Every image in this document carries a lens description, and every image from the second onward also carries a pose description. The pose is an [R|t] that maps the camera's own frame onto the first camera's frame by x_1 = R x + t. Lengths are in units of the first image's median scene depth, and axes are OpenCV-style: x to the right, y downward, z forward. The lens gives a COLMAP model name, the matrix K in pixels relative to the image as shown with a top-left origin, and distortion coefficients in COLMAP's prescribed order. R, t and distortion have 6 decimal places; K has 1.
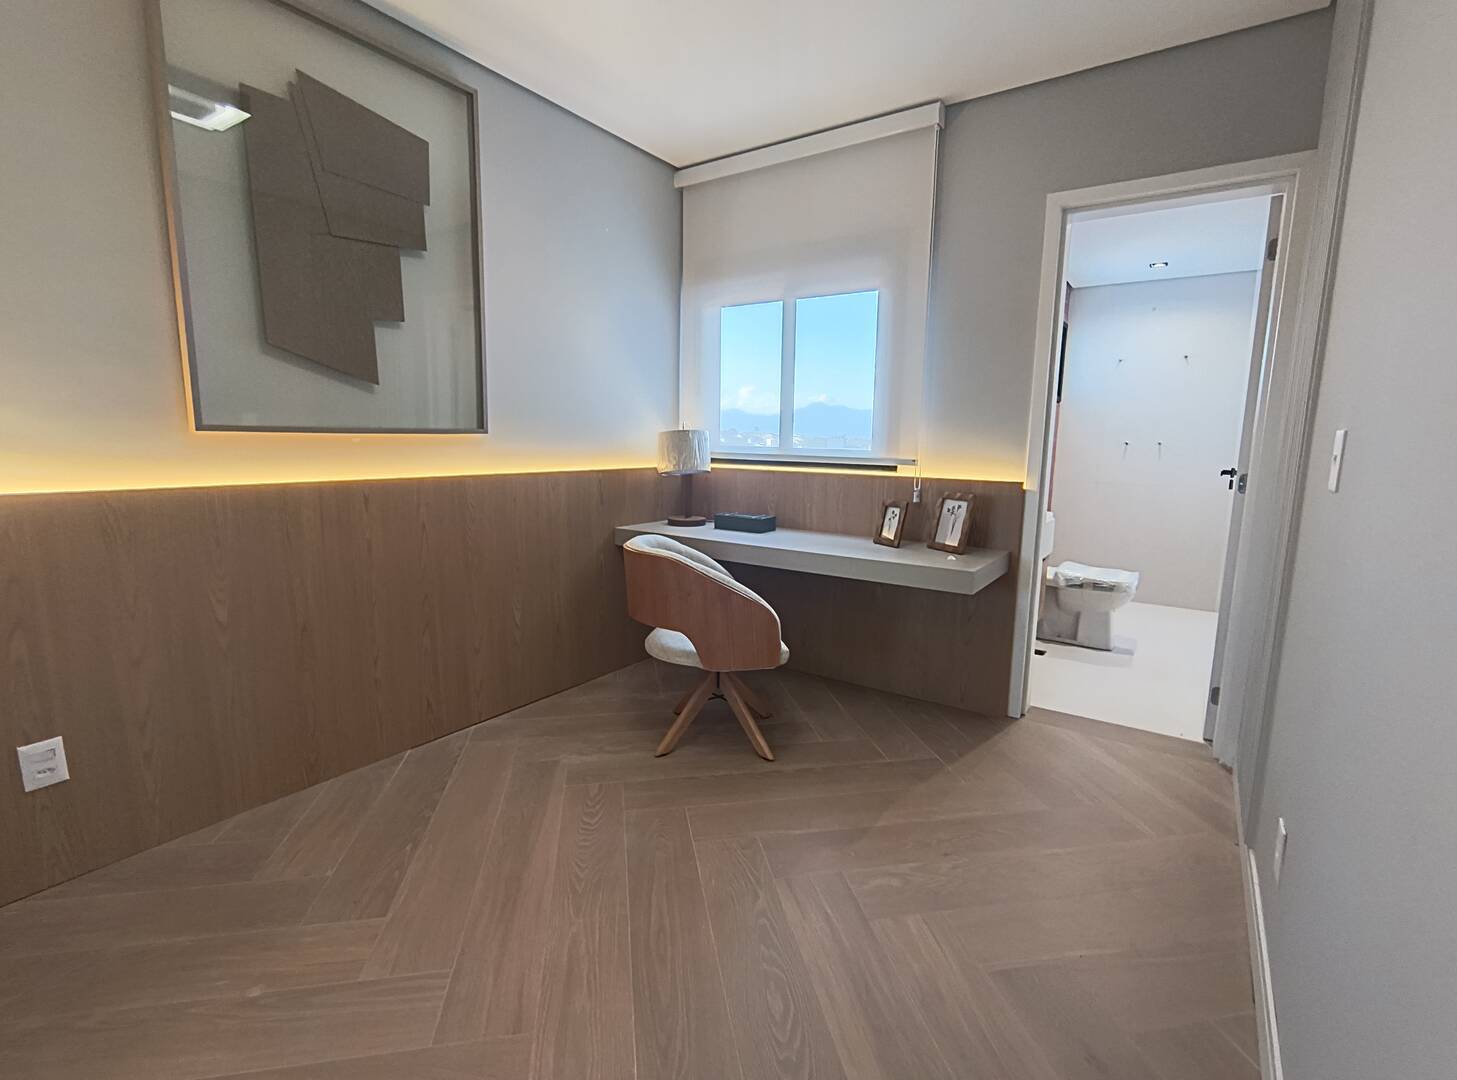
lens RADIAL K [[672.2, 0, 730.2], [0, 672.2, 530.5], [0, 0, 1]] dist [-0.003378, -0.000571]
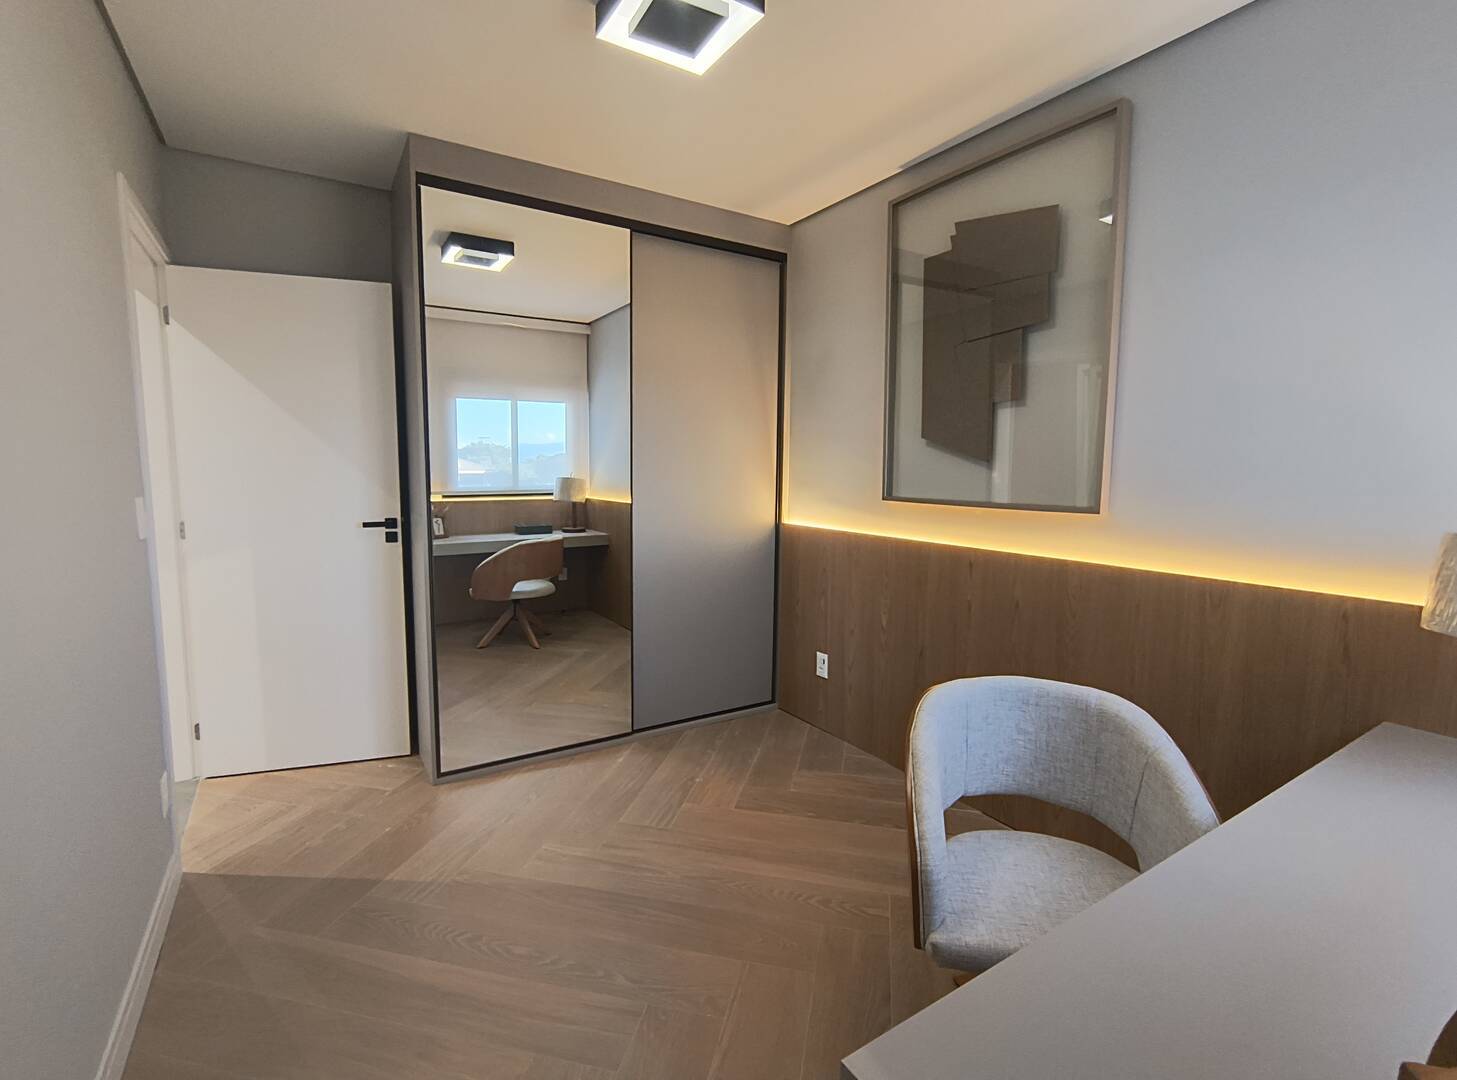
lens RADIAL K [[672.2, 0, 730.2], [0, 672.2, 530.5], [0, 0, 1]] dist [-0.003378, -0.000571]
pose [[-0.380113, 0.071392, -0.922181, 0.707987], [-0.147933, 0.979490, 0.136805, -0.217201], [0.913033, 0.188423, -0.361755, 1.137799]]
